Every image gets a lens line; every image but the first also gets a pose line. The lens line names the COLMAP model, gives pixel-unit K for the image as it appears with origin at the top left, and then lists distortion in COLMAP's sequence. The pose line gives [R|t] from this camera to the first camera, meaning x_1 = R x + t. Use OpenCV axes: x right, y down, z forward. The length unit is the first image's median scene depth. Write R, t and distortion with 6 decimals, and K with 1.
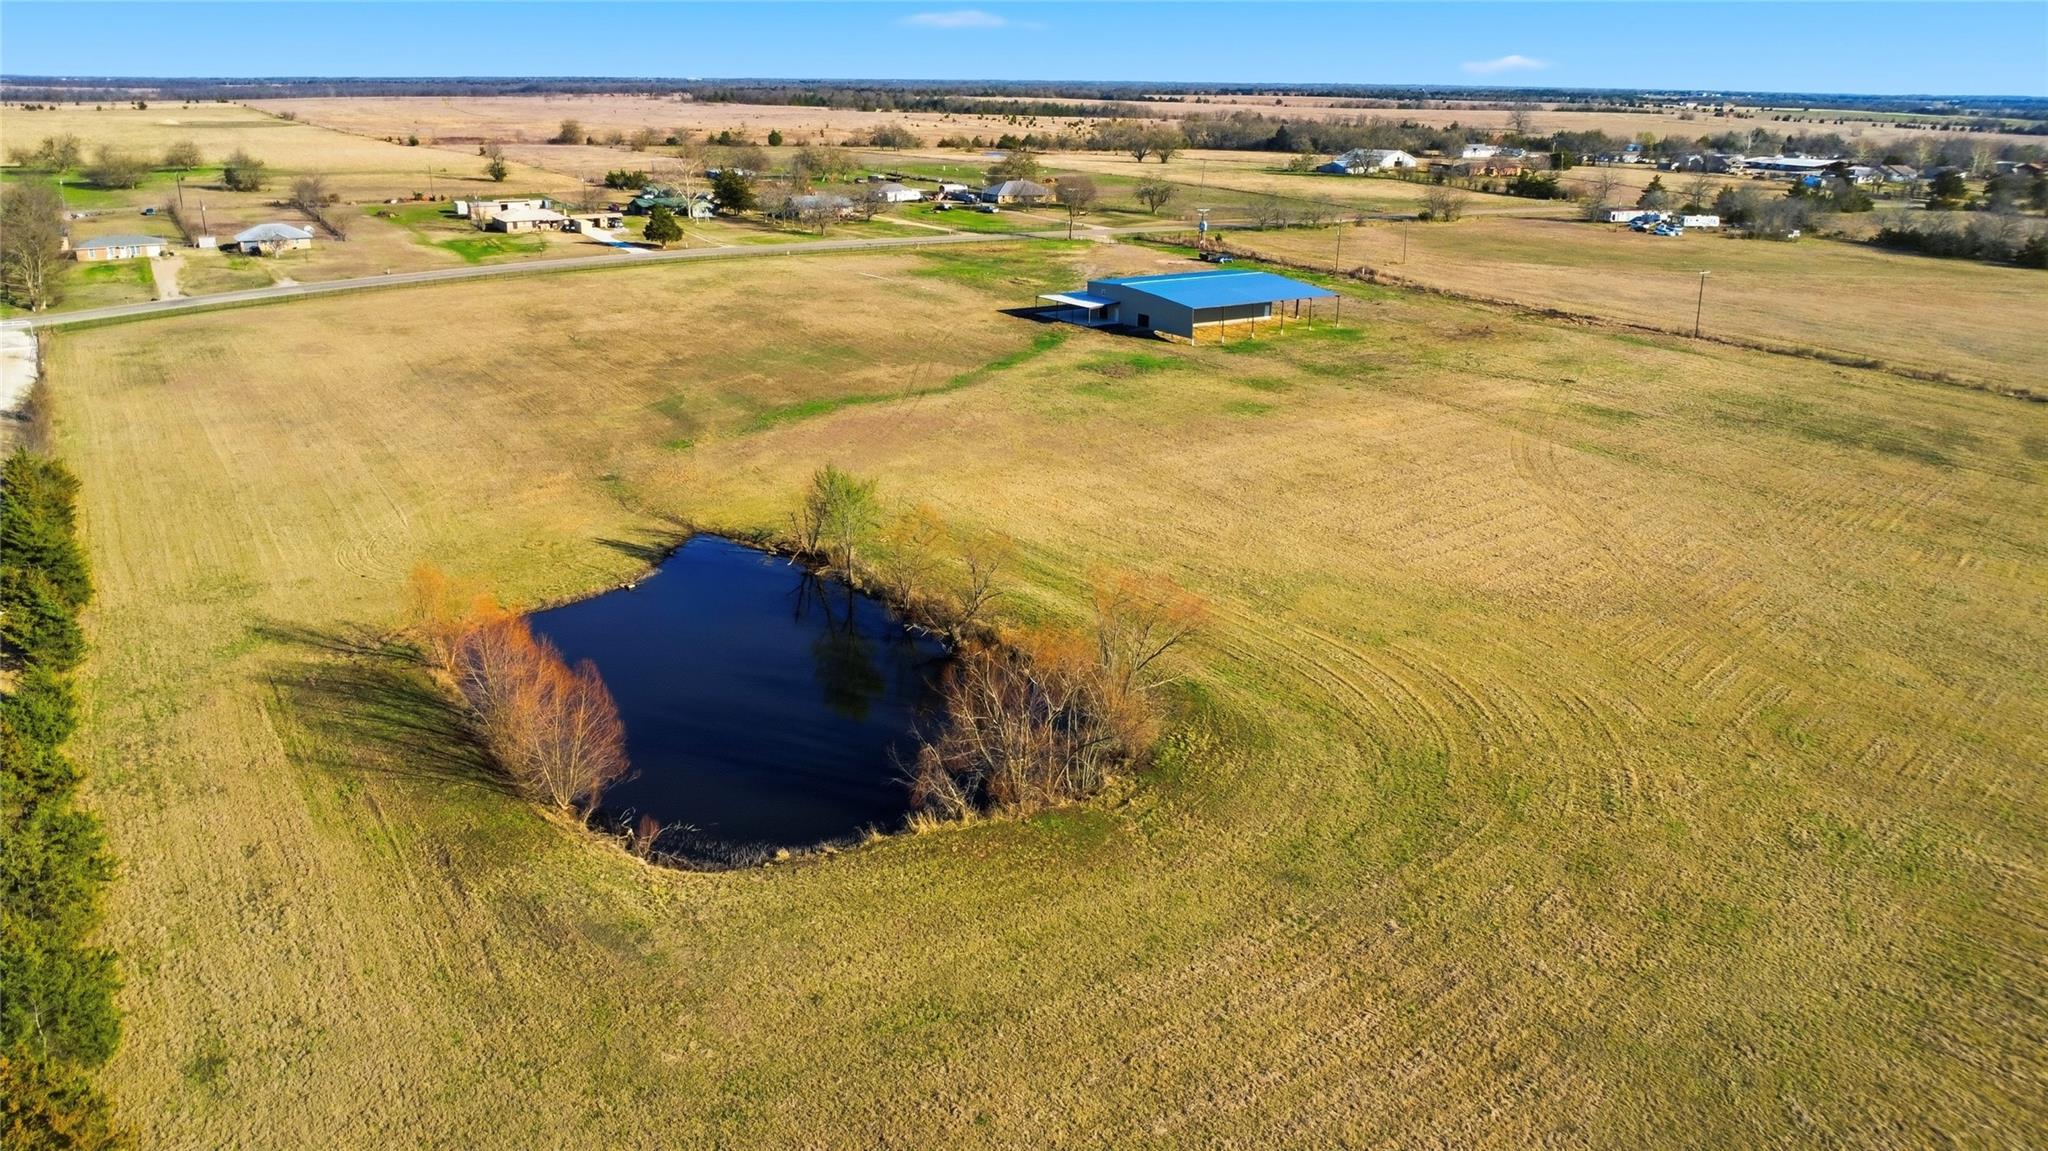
lens RADIAL K [[1496.9, 0, 1024.0], [0, 1496.9, 575.5], [0, 0, 1]] dist [-0.023493, -0.009827]
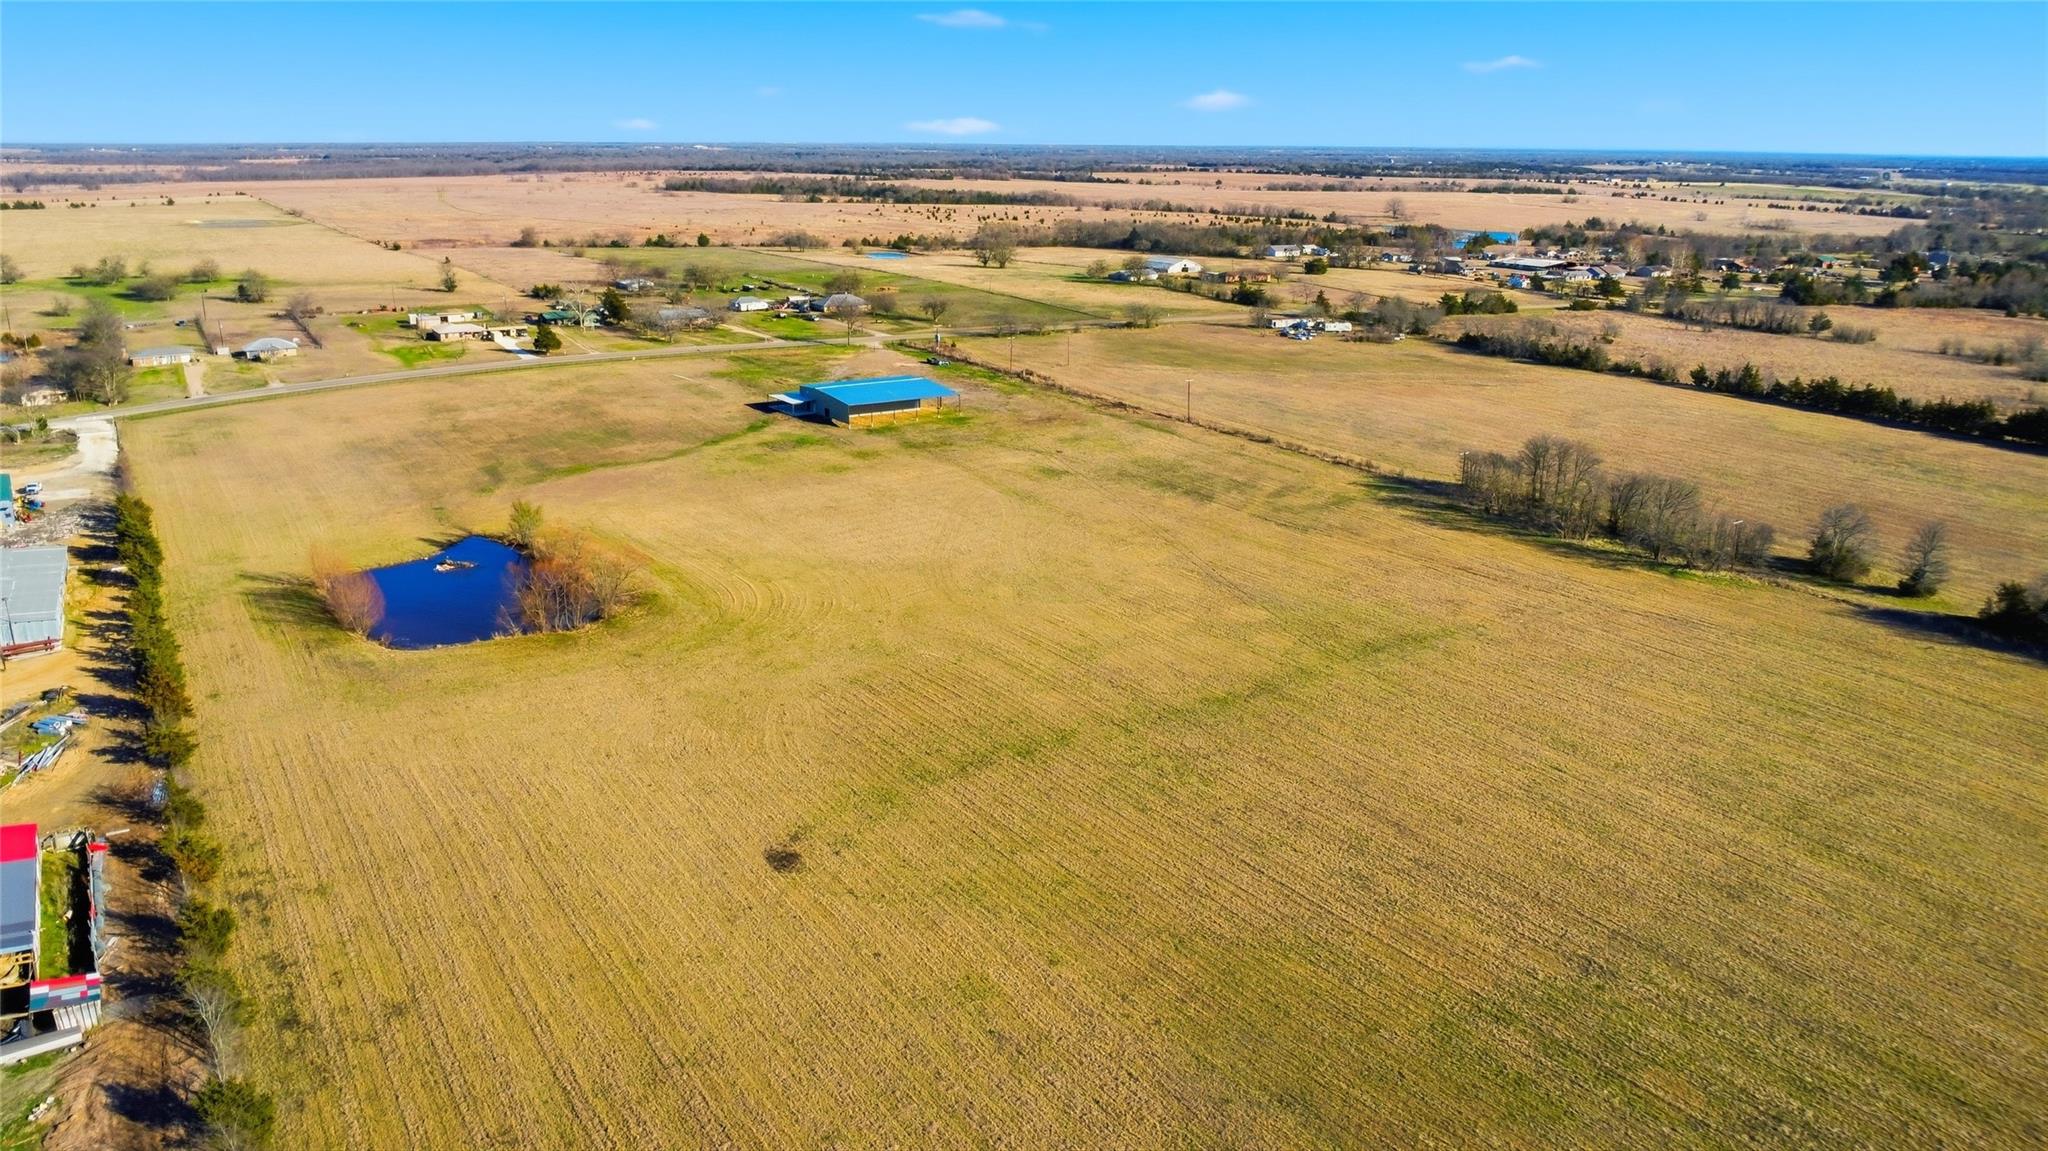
lens RADIAL K [[1496.9, 0, 1024.0], [0, 1496.9, 575.5], [0, 0, 1]] dist [-0.023493, -0.009827]
pose [[0.999977, 0.000036, -0.006747, 0.204369], [-0.000291, 0.999286, -0.037776, 0.038679], [0.006741, 0.037777, 0.999263, -0.369000]]
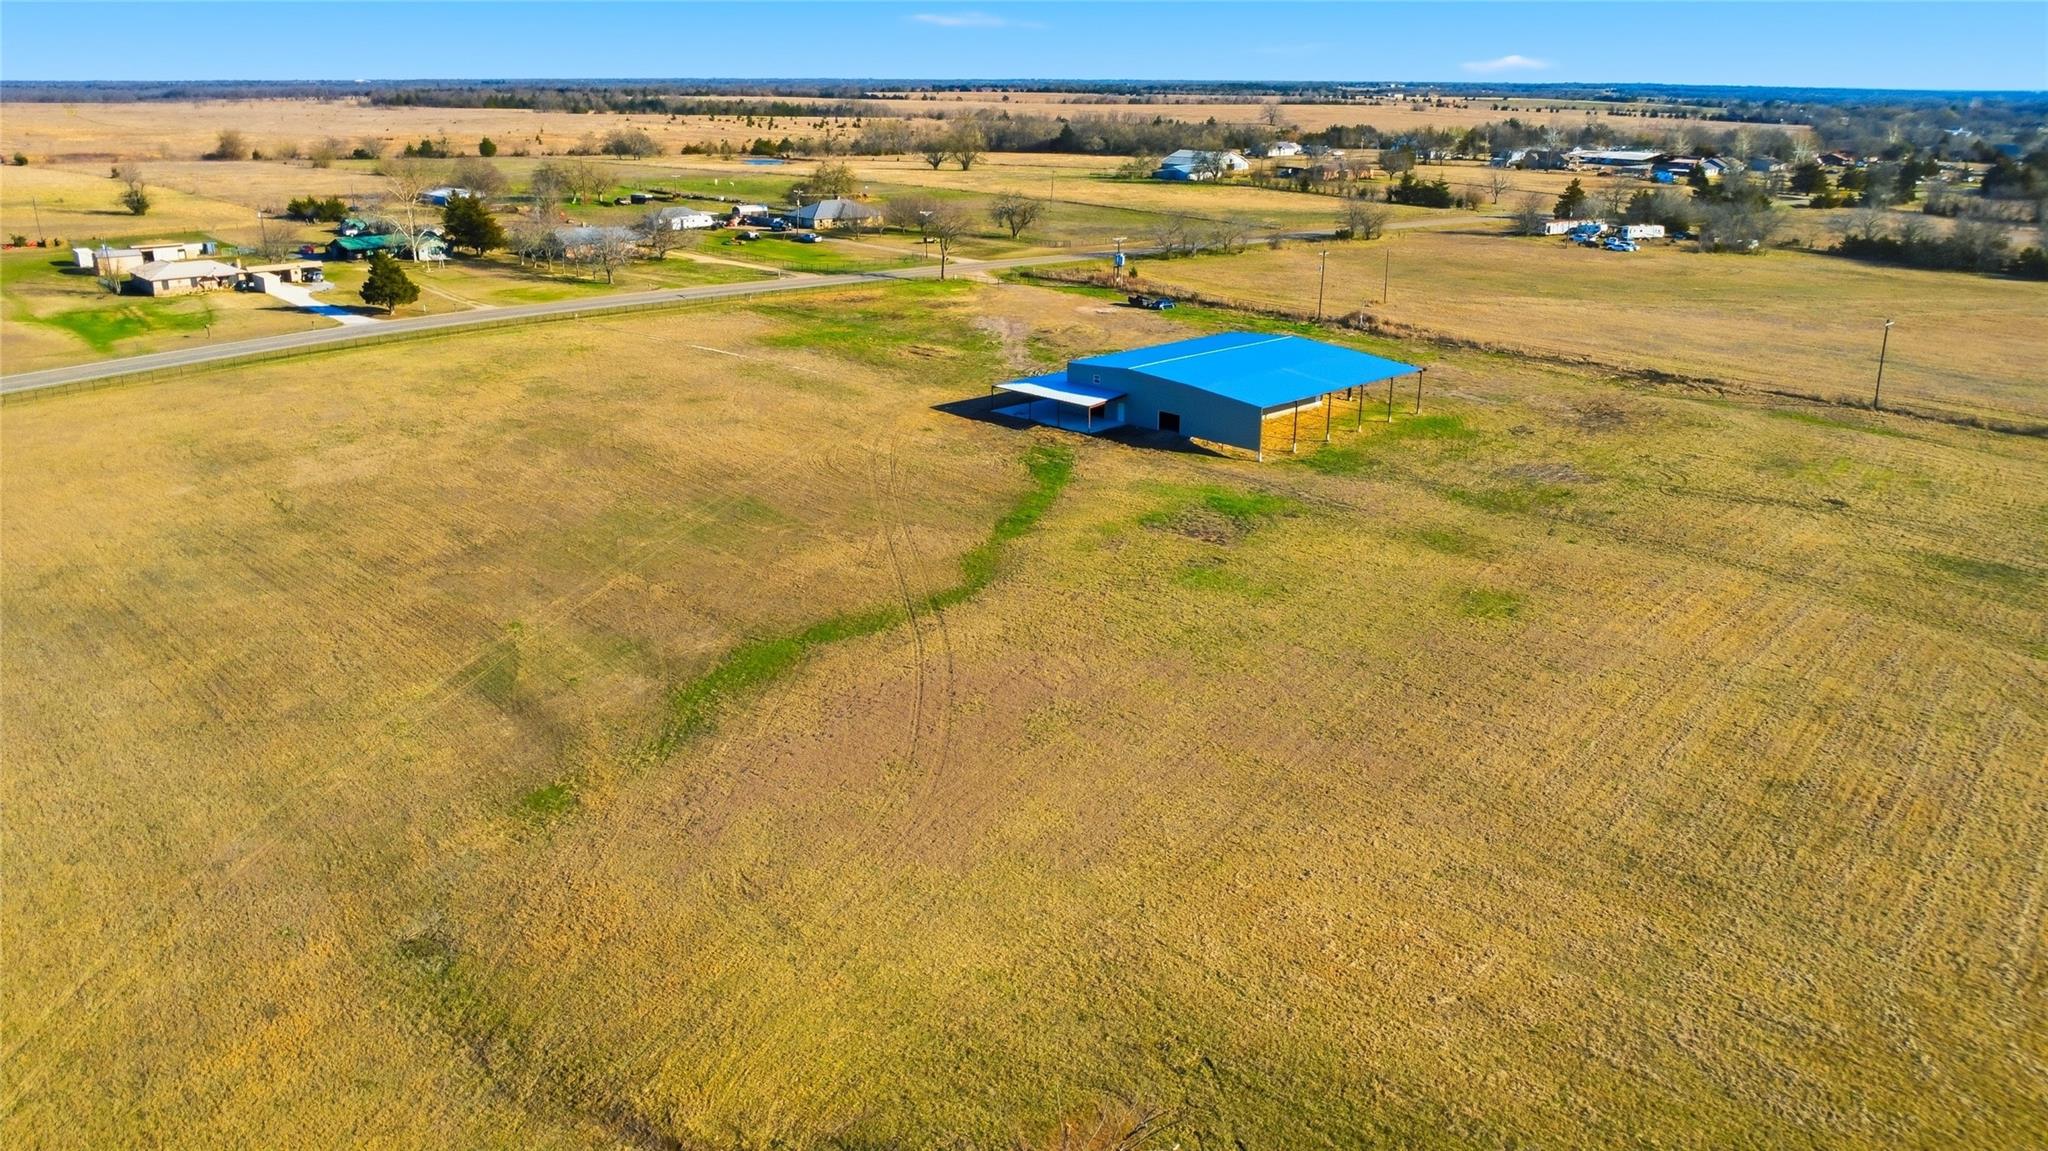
lens RADIAL K [[1496.9, 0, 1024.0], [0, 1496.9, 575.5], [0, 0, 1]] dist [-0.023493, -0.009827]
pose [[0.981141, -0.066290, 0.181572, -0.079288], [0.065986, 0.997791, 0.007724, -0.076913], [-0.181683, 0.004403, 0.983347, 0.237902]]
